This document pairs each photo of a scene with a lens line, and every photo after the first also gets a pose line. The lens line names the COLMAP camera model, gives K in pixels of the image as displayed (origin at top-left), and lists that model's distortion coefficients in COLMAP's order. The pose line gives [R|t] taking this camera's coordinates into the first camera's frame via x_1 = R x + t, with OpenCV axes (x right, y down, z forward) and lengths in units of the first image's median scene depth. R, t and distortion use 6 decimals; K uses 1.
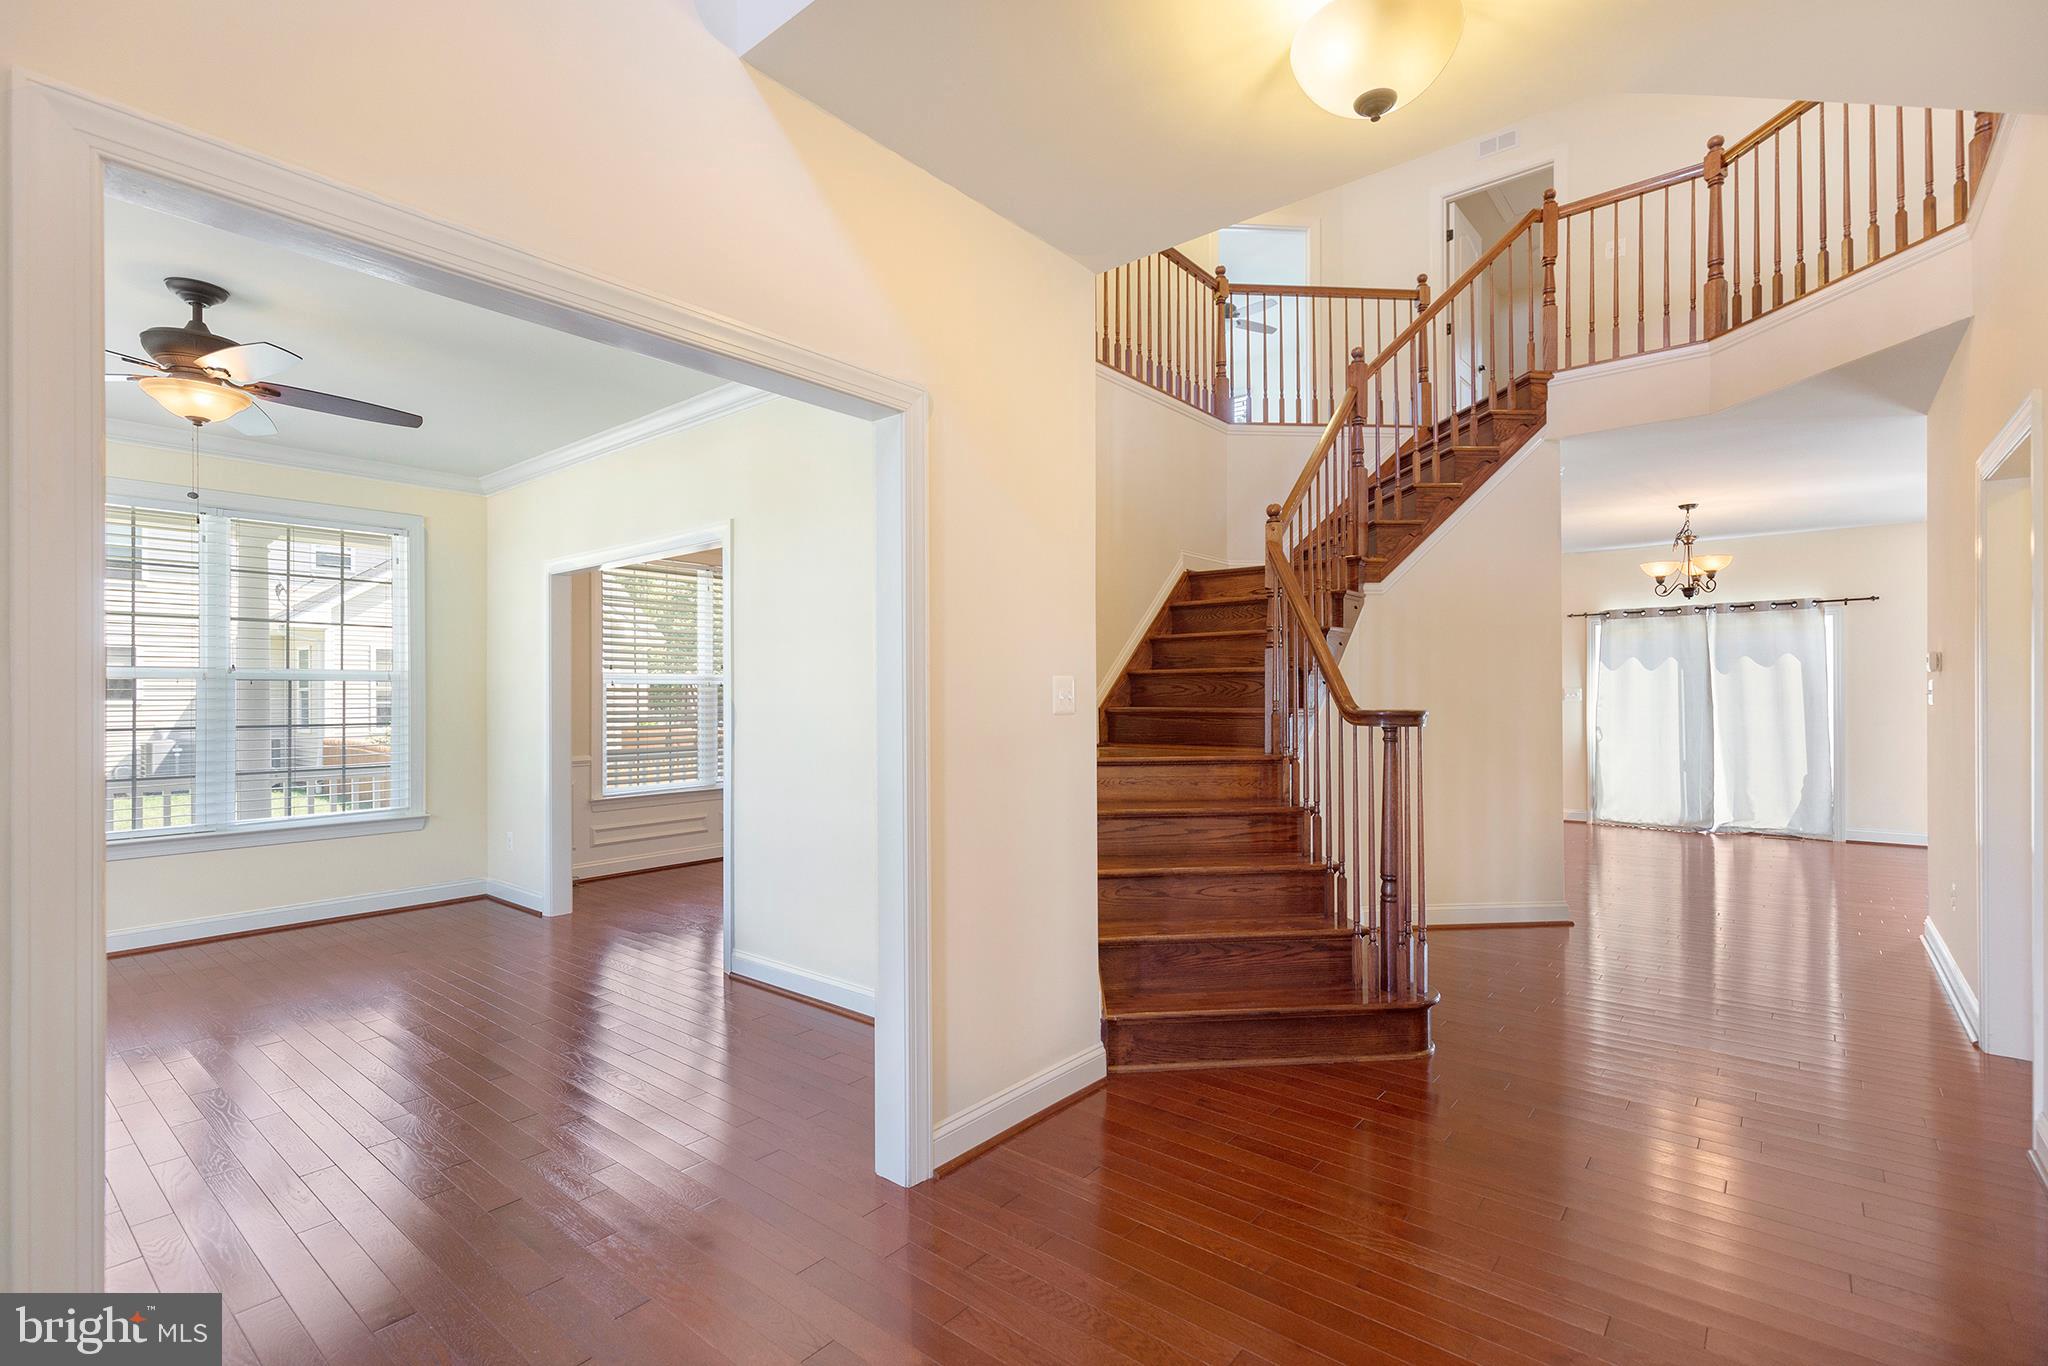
lens RADIAL K [[933.0, 0, 1018.6], [0, 933.0, 687.8], [0, 0, 1]] dist [-0.007649, 0.001038]
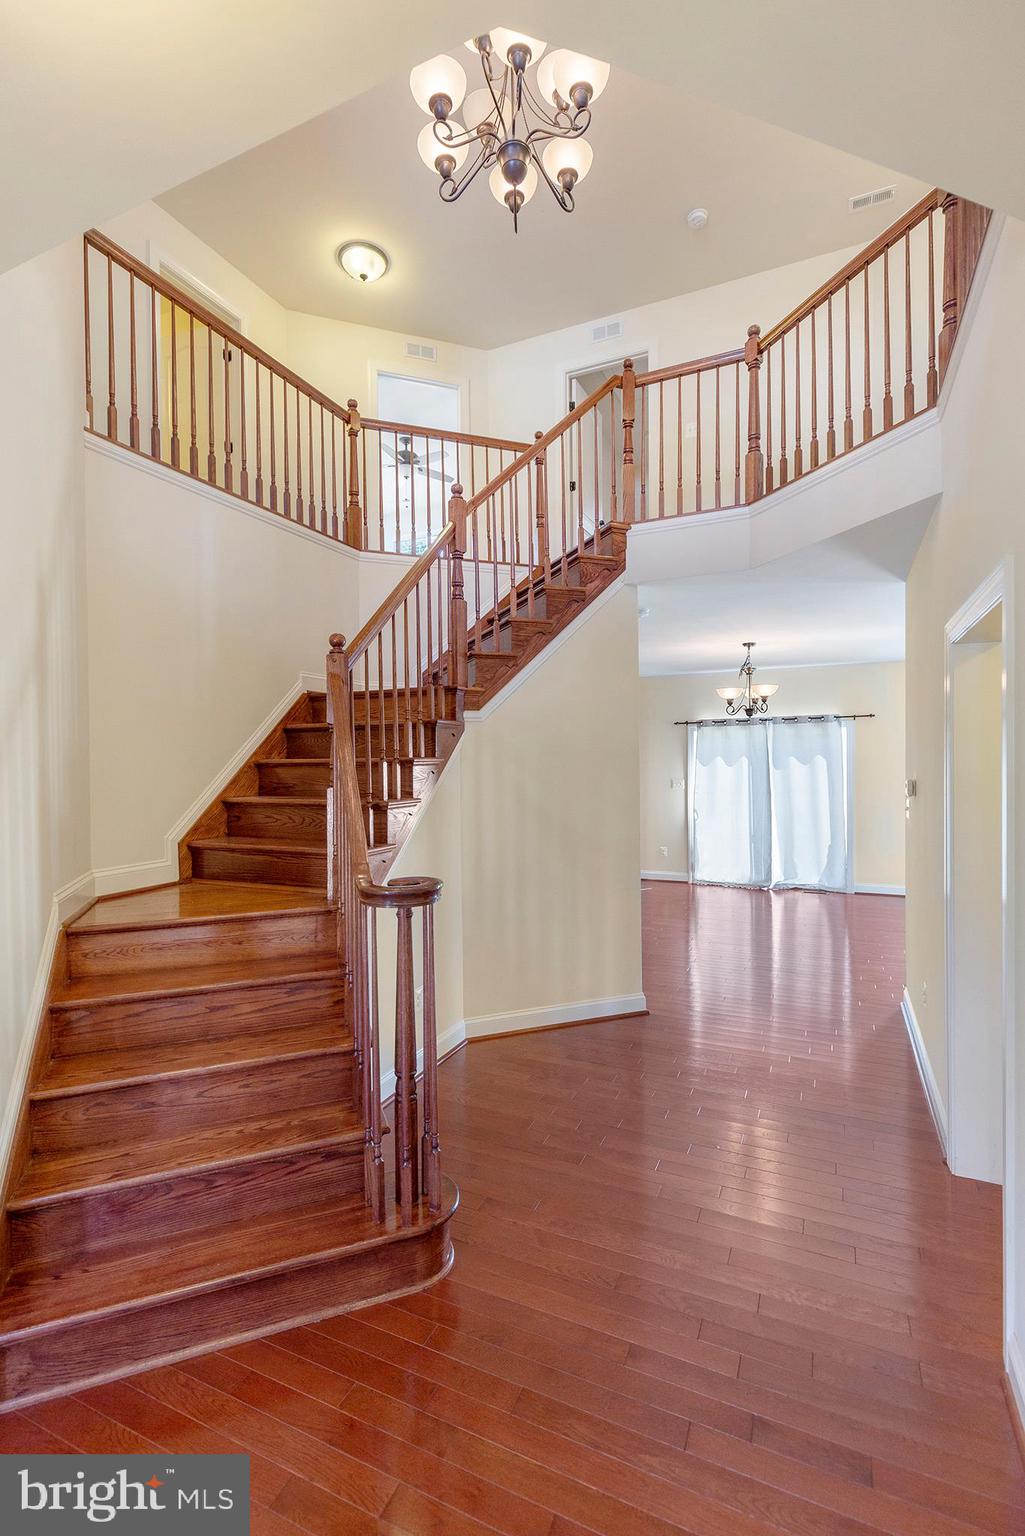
lens RADIAL K [[699.8, 0, 517.1], [0, 699.8, 761.8], [0, 0, 1]] dist [-0.007649, 0.001038]
pose [[0.963007, -0.007643, 0.269370, 0.213337], [0.005412, 0.999945, 0.009024, -0.060804], [-0.269424, -0.007232, 0.962995, 0.224477]]
